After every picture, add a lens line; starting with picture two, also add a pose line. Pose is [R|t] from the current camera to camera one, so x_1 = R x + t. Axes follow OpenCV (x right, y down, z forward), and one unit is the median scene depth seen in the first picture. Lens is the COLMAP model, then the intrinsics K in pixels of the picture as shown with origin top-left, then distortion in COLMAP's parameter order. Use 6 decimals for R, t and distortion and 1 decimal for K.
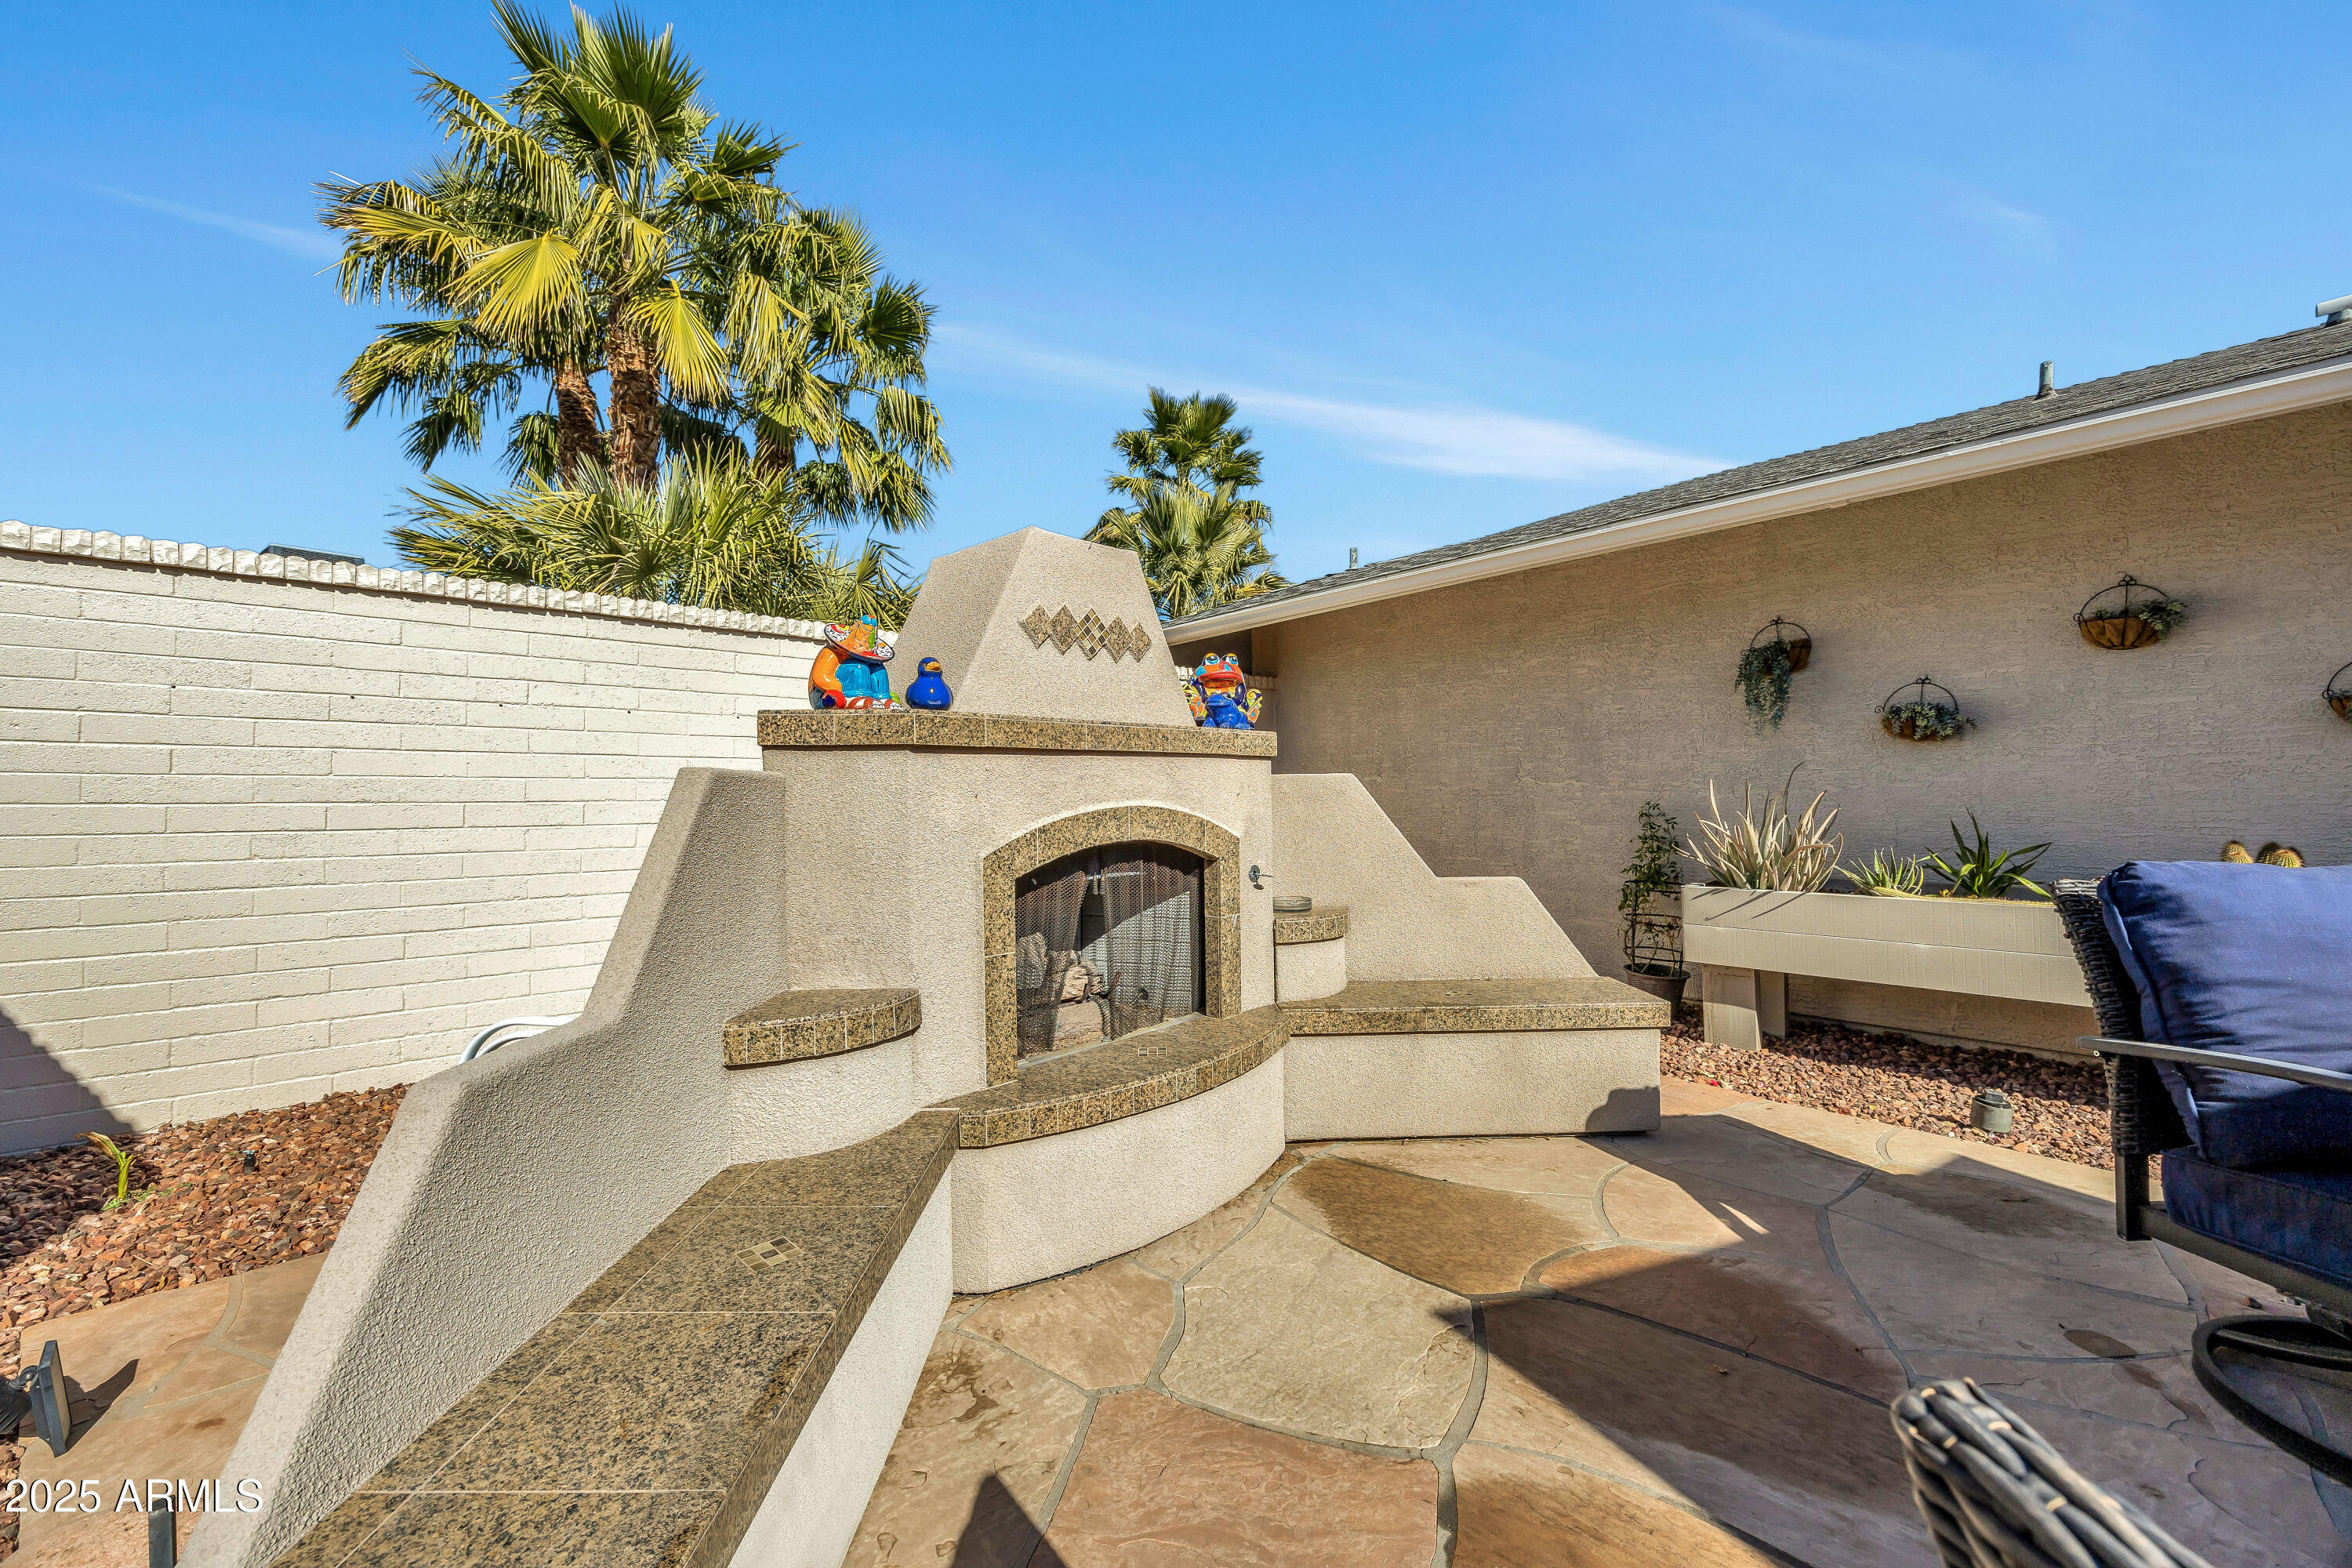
lens RADIAL K [[896.1, 0, 1167.1], [0, 896.1, 795.1], [0, 0, 1]] dist [-0.002927, -0.000327]
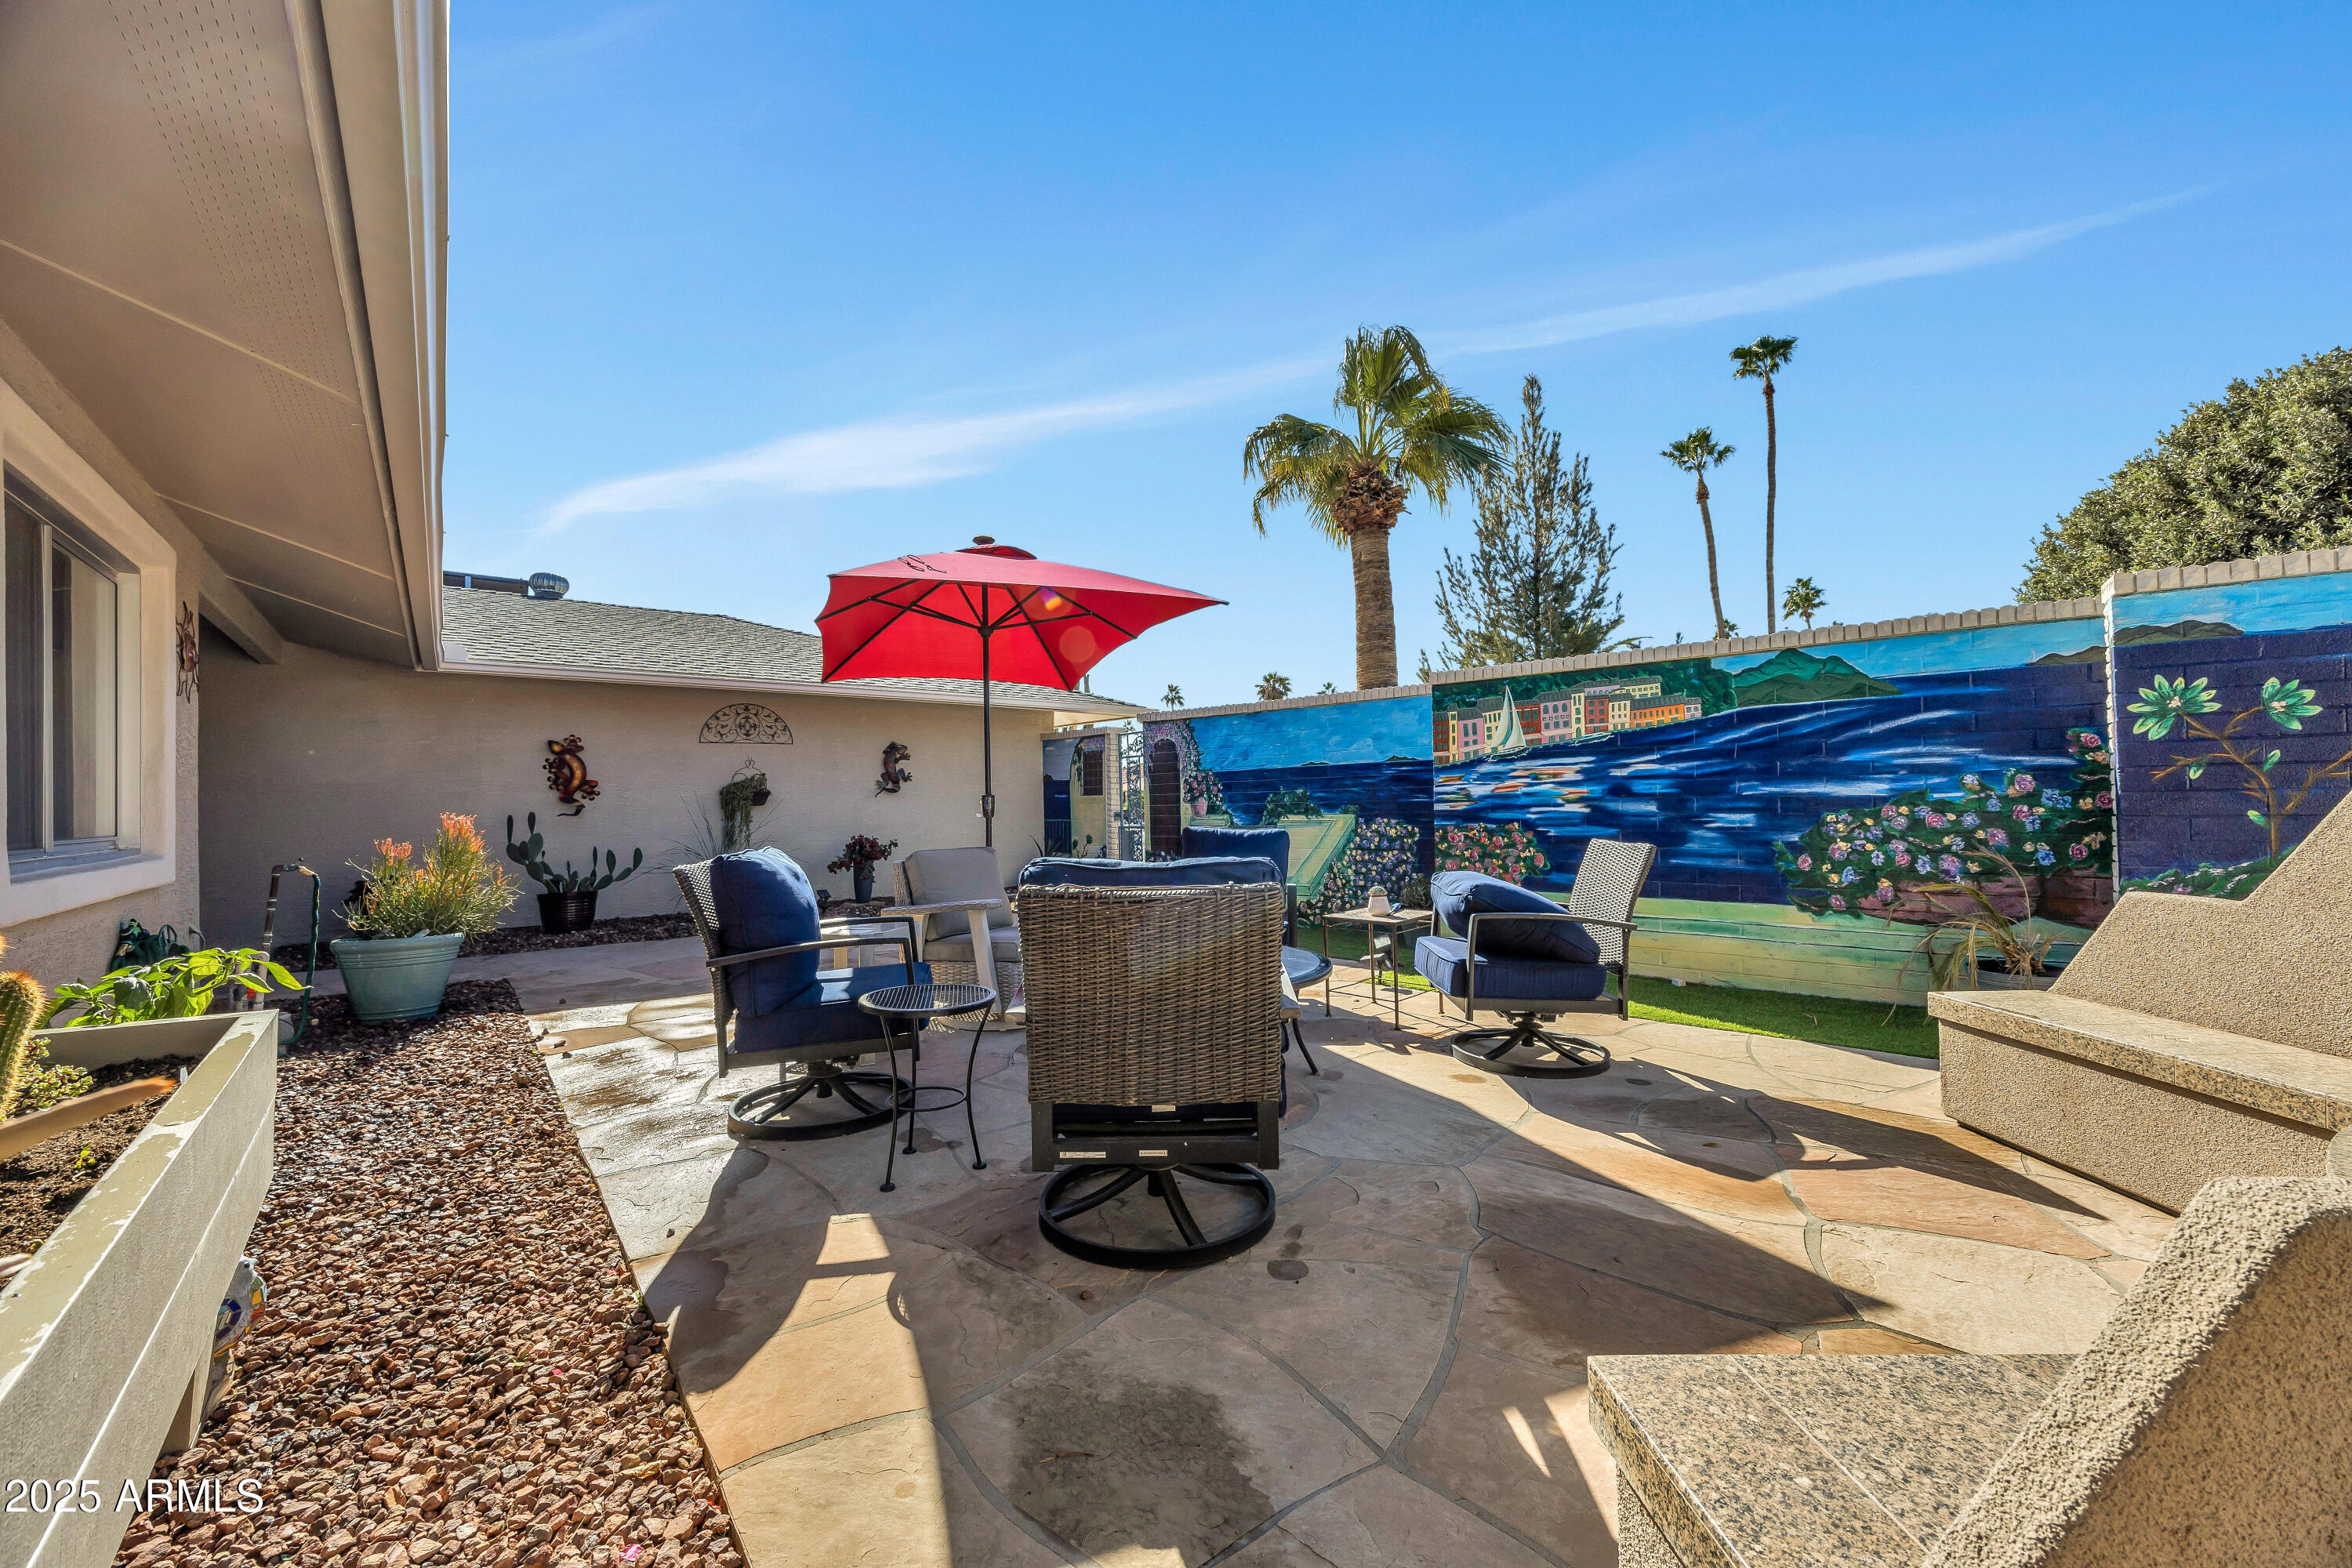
lens RADIAL K [[876.1, 0, 1167.7], [0, 876.1, 789.4], [0, 0, 1]] dist [-0.000521, -0.000036]
pose [[-0.998654, 0.020820, 0.047507, 0.543032], [0.019986, 0.999639, -0.017974, -0.003344], [-0.047864, -0.017000, -0.998709, 1.045376]]
